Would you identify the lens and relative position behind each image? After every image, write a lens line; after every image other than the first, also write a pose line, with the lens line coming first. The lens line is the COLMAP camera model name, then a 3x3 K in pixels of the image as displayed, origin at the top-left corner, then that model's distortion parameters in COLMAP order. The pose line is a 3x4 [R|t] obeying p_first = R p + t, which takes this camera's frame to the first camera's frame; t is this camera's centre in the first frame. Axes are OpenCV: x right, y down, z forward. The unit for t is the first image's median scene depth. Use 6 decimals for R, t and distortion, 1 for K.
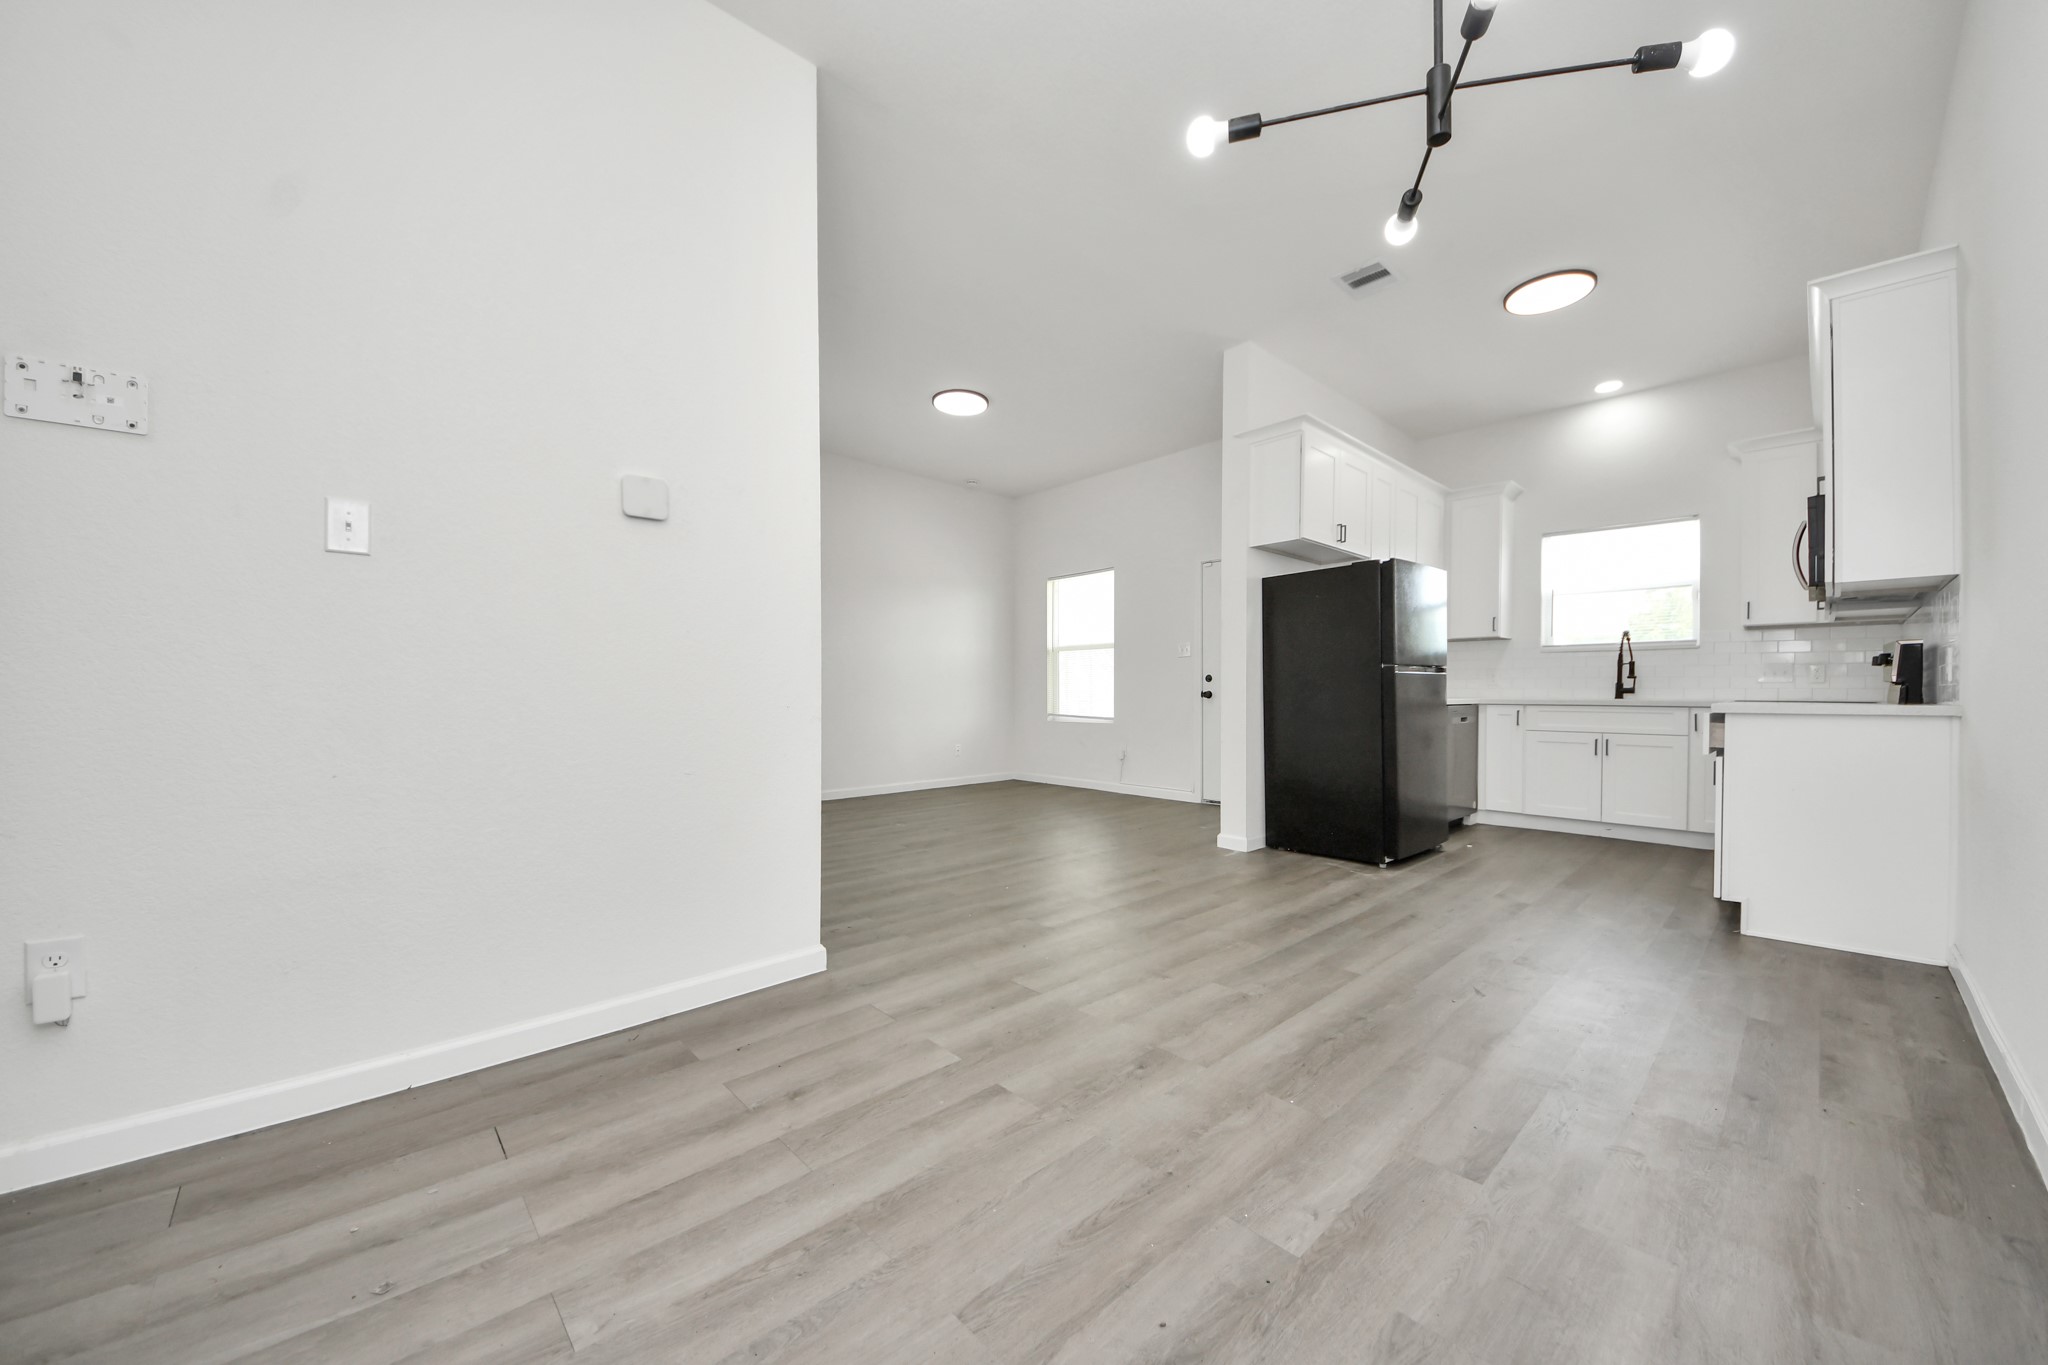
lens RADIAL K [[731.1, 0, 1018.4], [0, 731.1, 681.2], [0, 0, 1]] dist [0.013316, -0.000573]
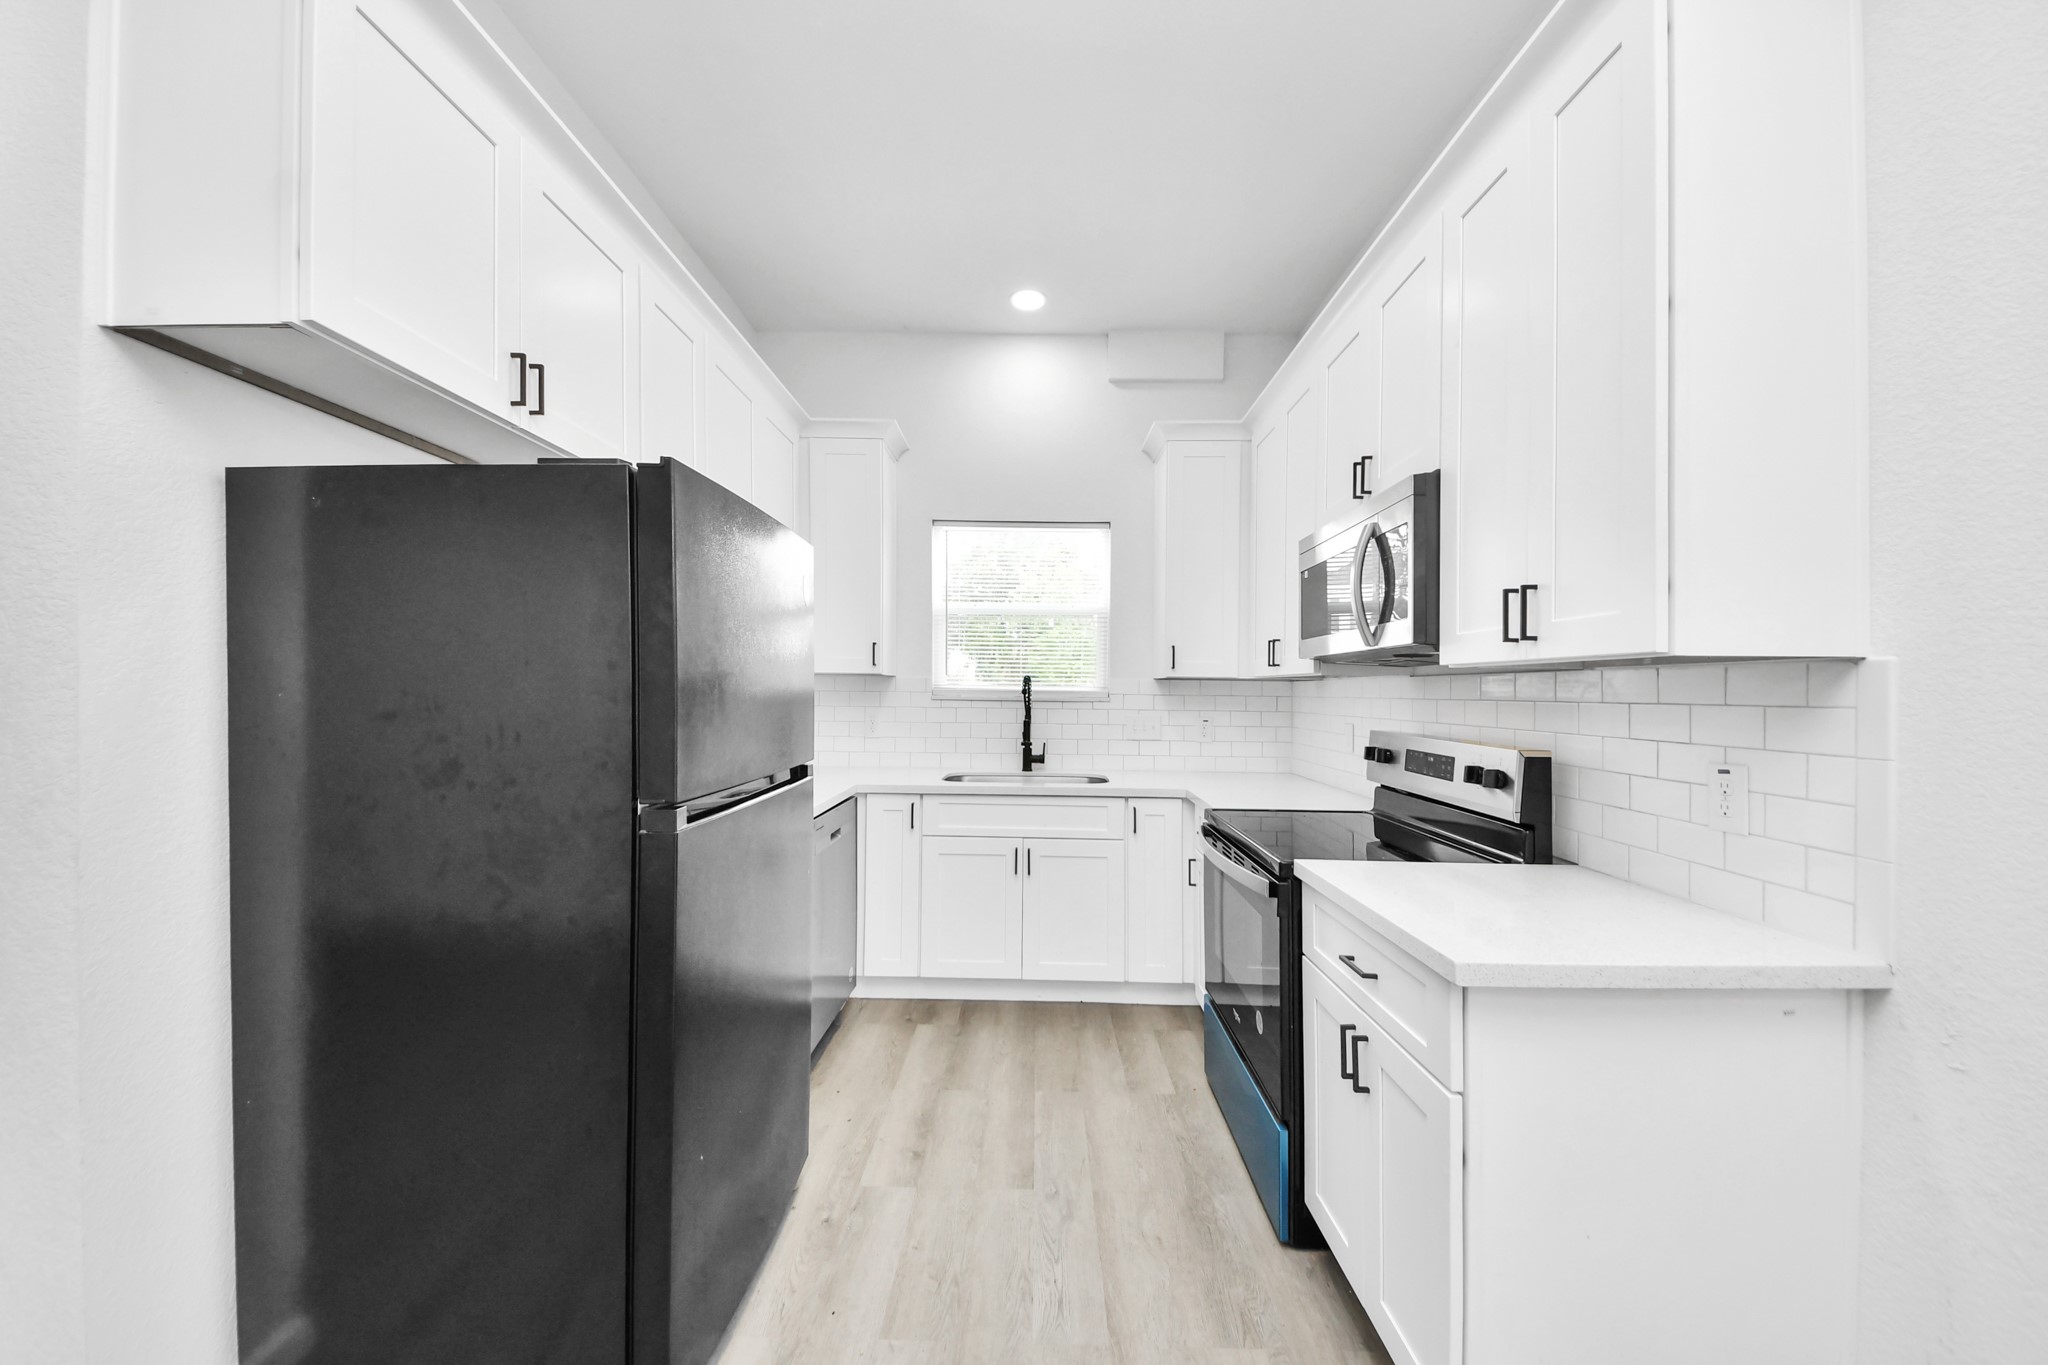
lens RADIAL K [[745.2, 0, 1020.1], [0, 745.2, 692.9], [0, 0, 1]] dist [0.018207, -0.004539]
pose [[0.684945, 0.002716, 0.728590, 0.548265], [-0.014125, 0.999855, 0.009551, -0.101575], [-0.728458, -0.016834, 0.684884, 0.958769]]
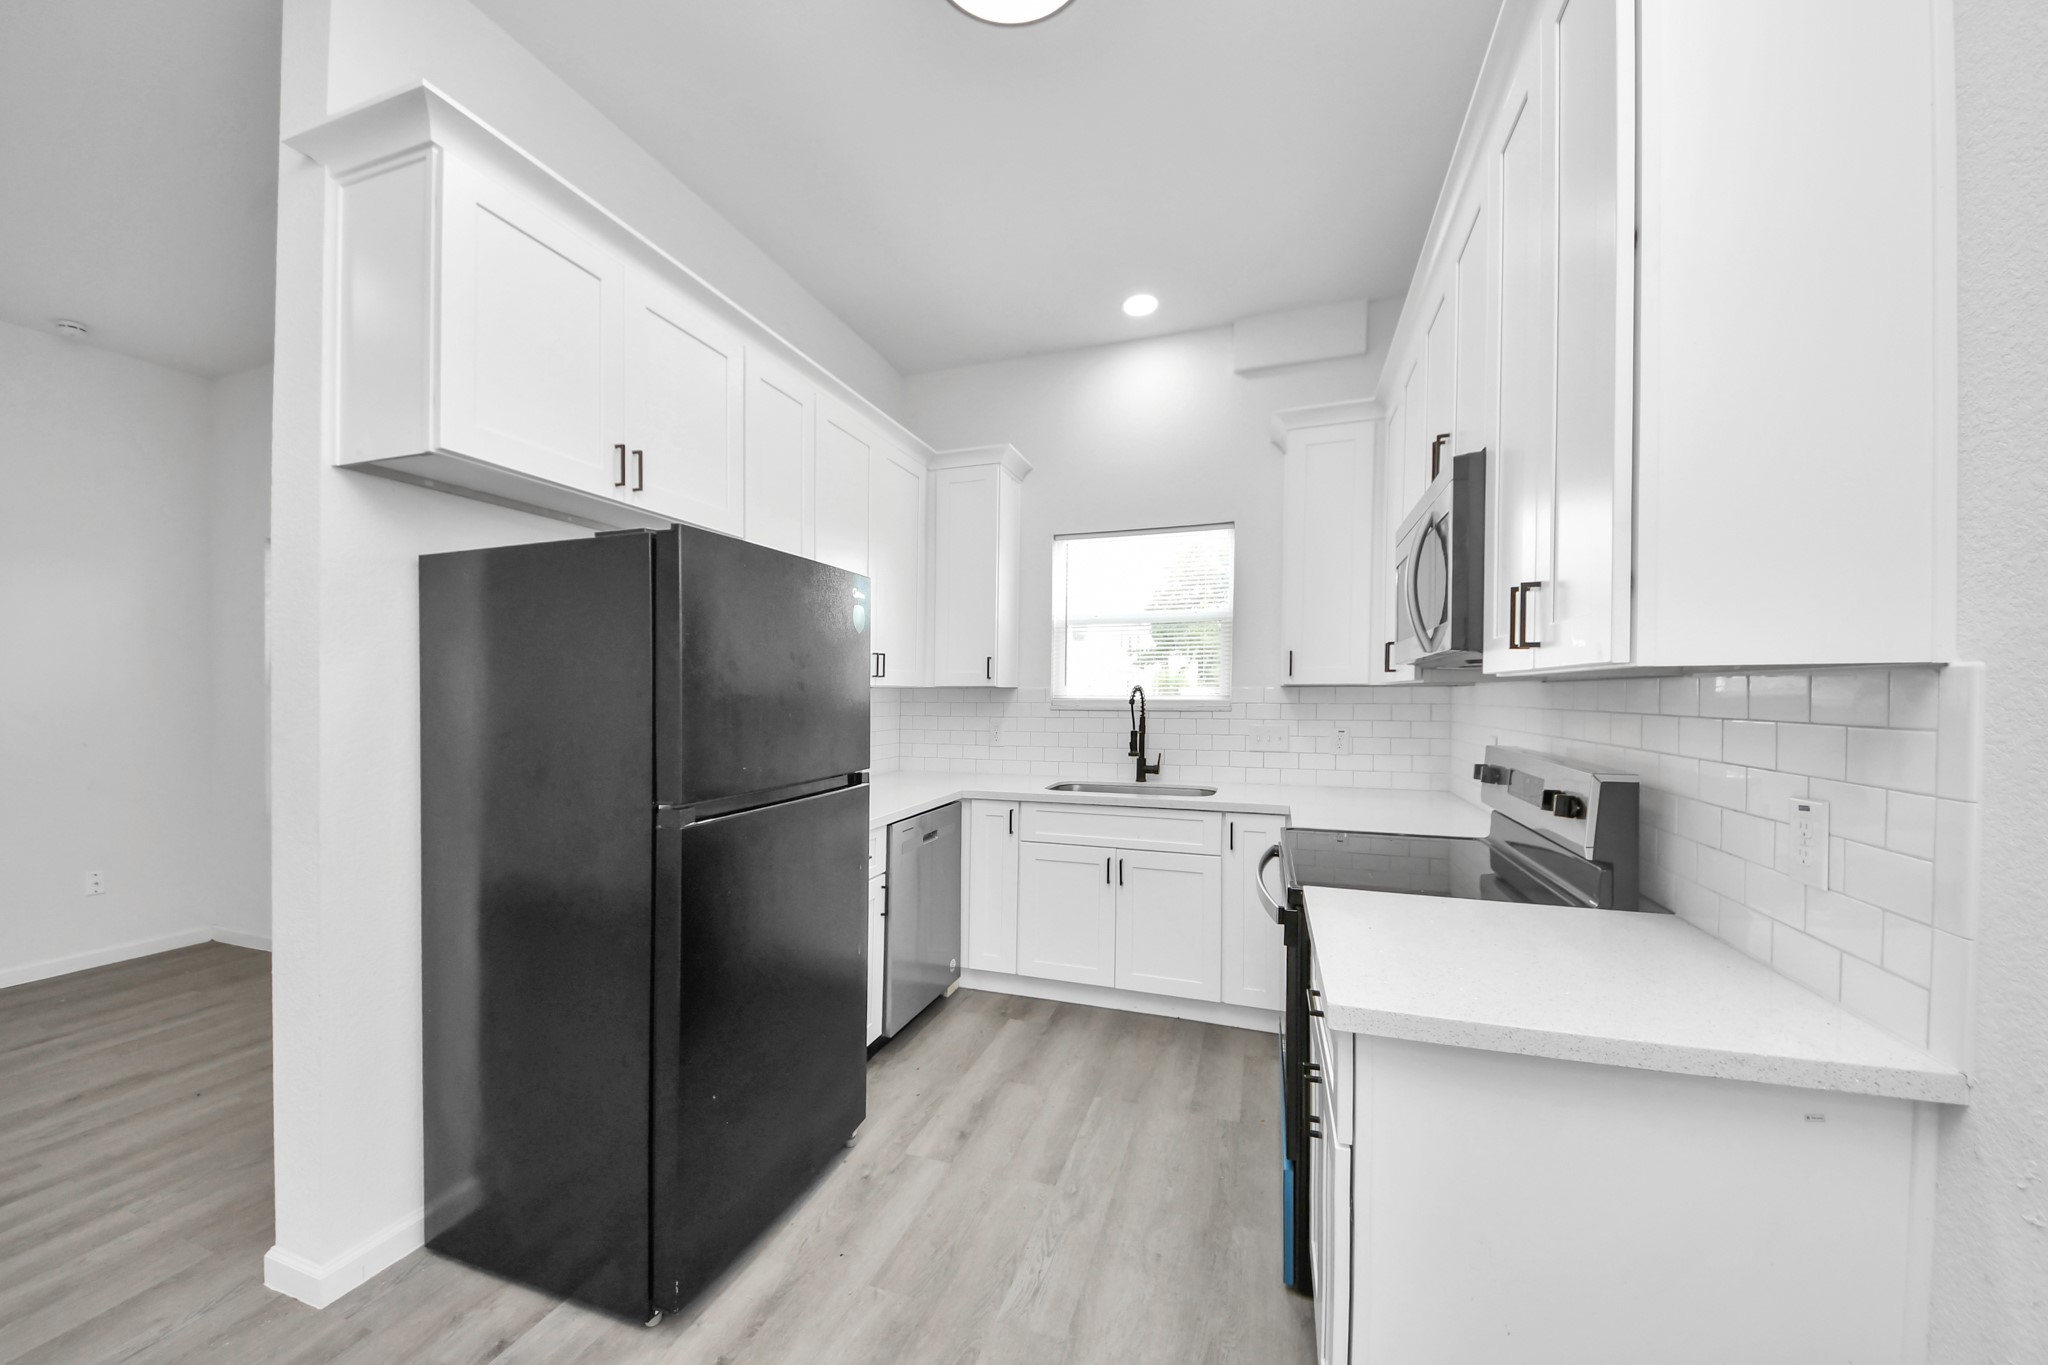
lens RADIAL K [[745.2, 0, 1011.1], [0, 745.2, 707.9], [0, 0, 1]] dist [0.018207, -0.004539]
pose [[0.875518, -0.013488, 0.482998, 0.679969], [0.001647, 0.999688, 0.024932, -0.113152], [-0.483183, -0.021033, 0.875266, 0.820971]]
